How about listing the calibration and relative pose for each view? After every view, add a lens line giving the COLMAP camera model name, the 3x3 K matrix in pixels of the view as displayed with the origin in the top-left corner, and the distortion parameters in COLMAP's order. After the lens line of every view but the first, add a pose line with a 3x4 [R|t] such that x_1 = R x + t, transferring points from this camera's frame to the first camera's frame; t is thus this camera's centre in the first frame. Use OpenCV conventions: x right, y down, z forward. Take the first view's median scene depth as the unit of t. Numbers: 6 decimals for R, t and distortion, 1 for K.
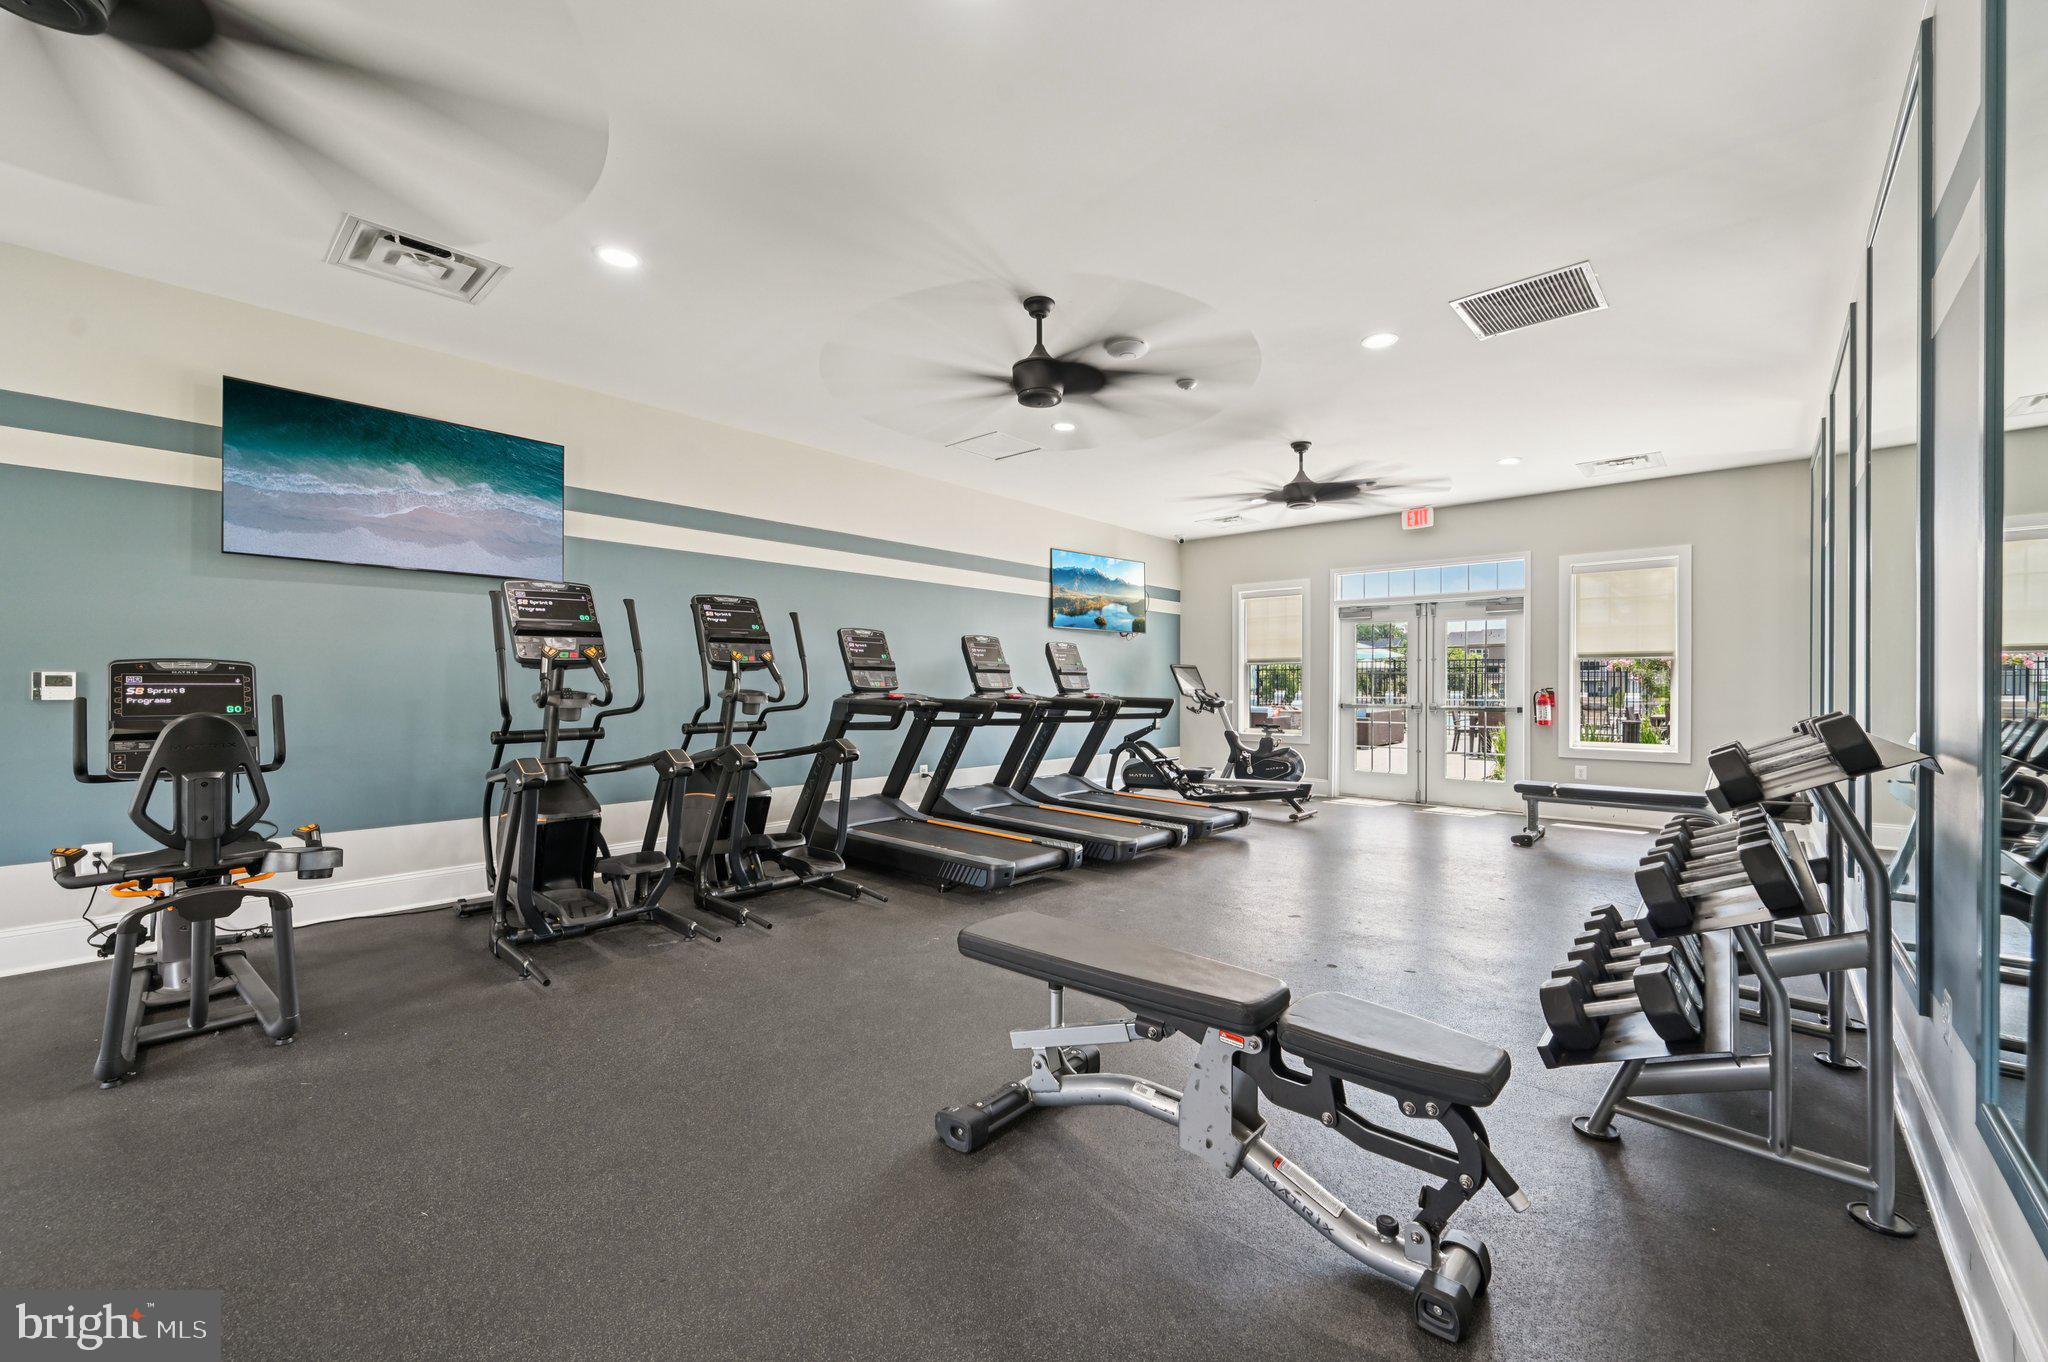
lens RADIAL K [[794.2, 0, 1028.2], [0, 794.2, 683.5], [0, 0, 1]] dist [0.002634, 0.000156]
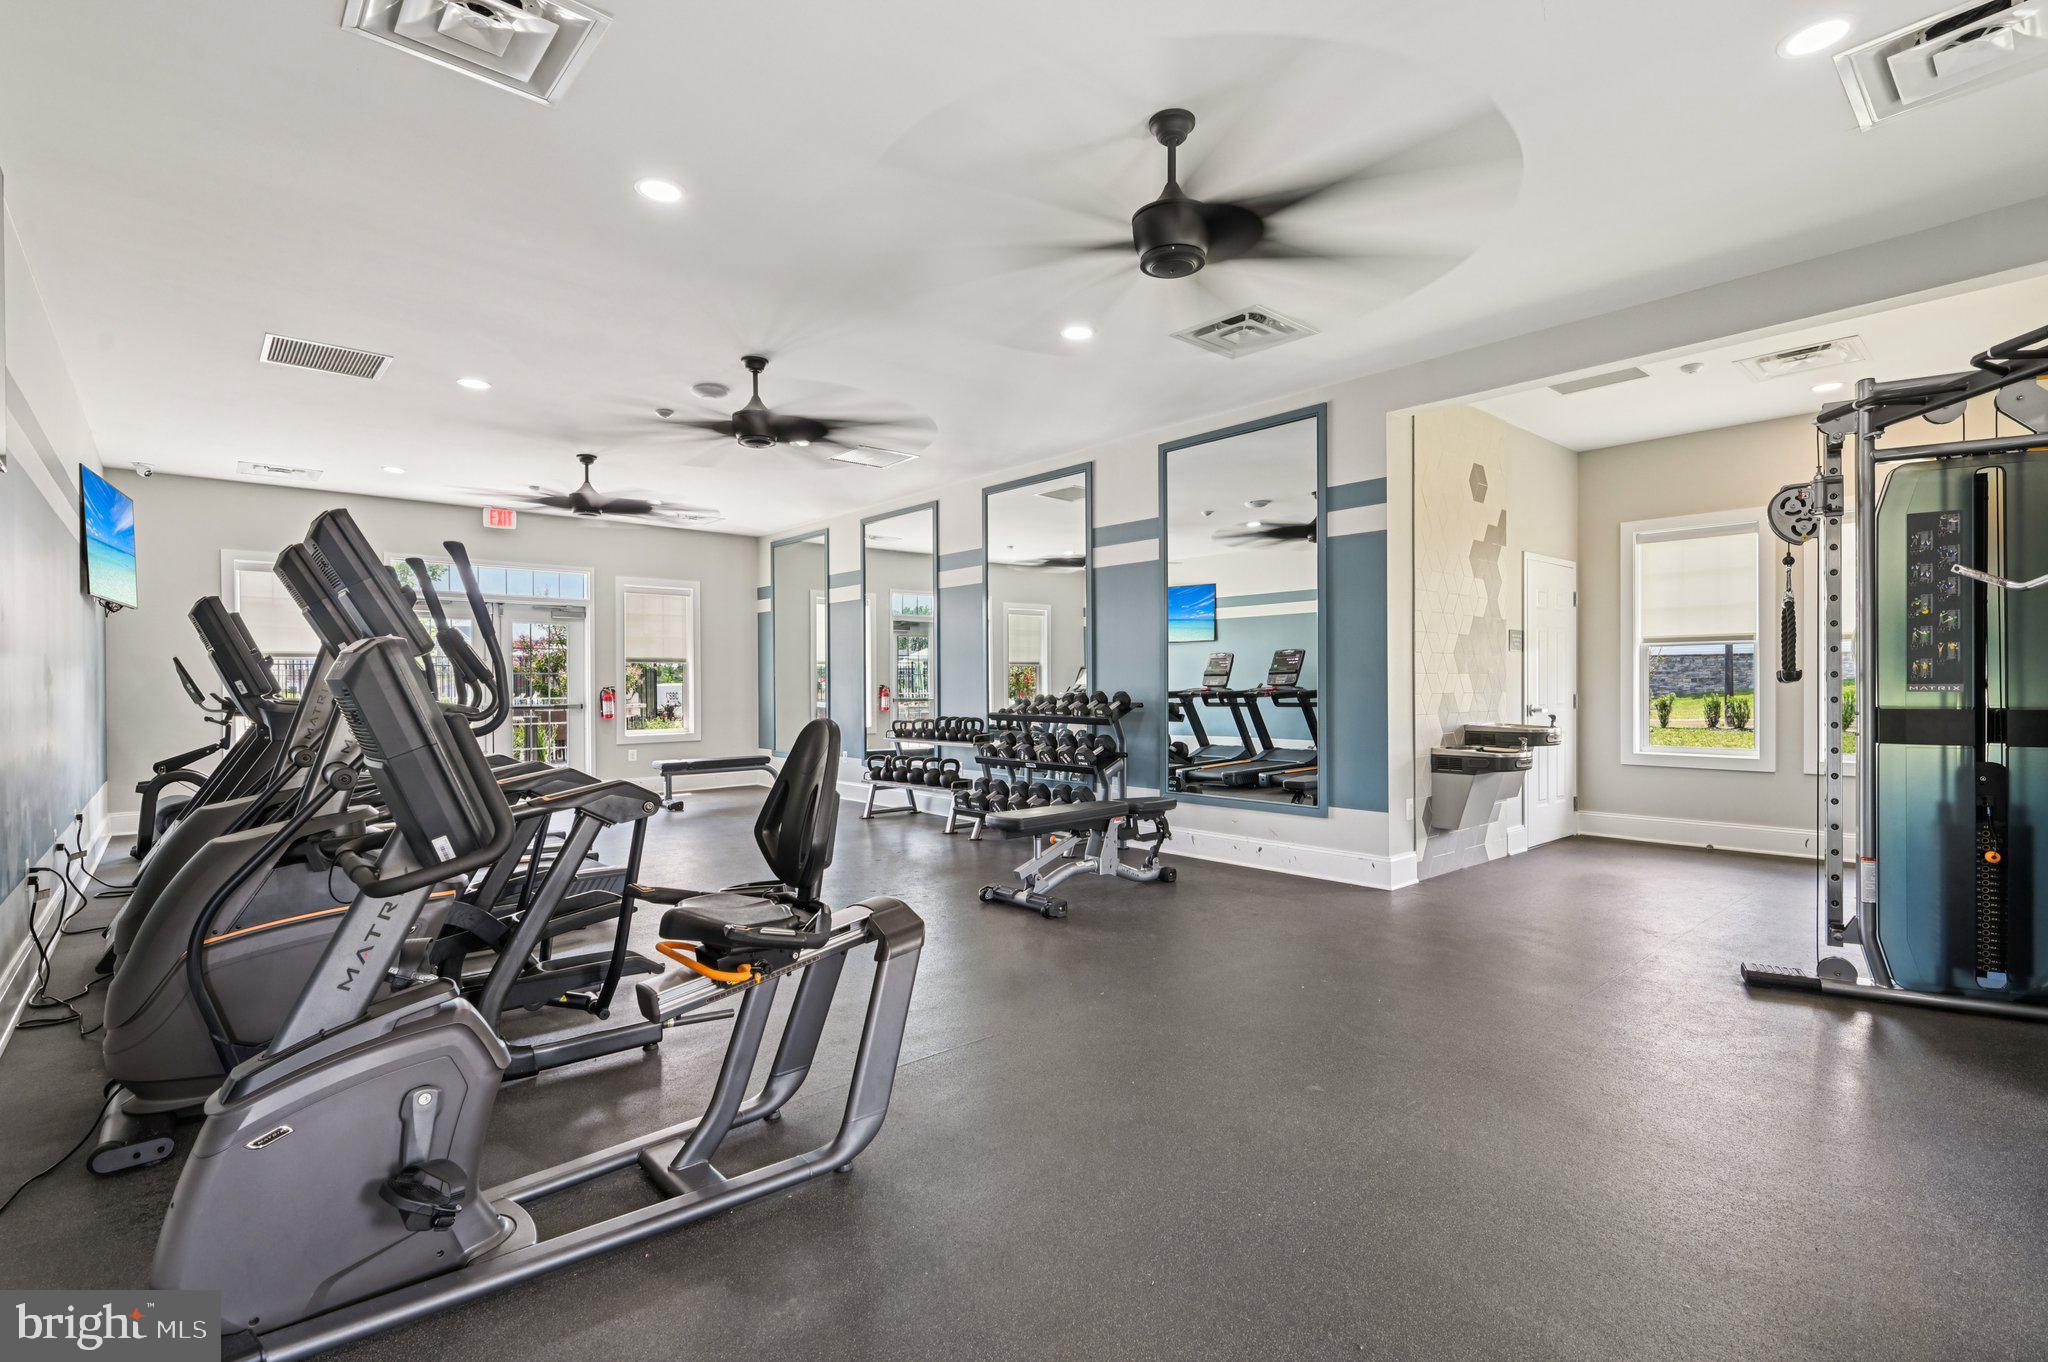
lens RADIAL K [[973.4, 0, 1027.2], [0, 973.4, 684.4], [0, 0, 1]] dist [0.000882, 0.000056]
pose [[0.119884, -0.003668, 0.992781, -0.708064], [-0.003667, 0.999985, 0.004138, -0.006247], [-0.992781, -0.004137, 0.119868, 0.212518]]
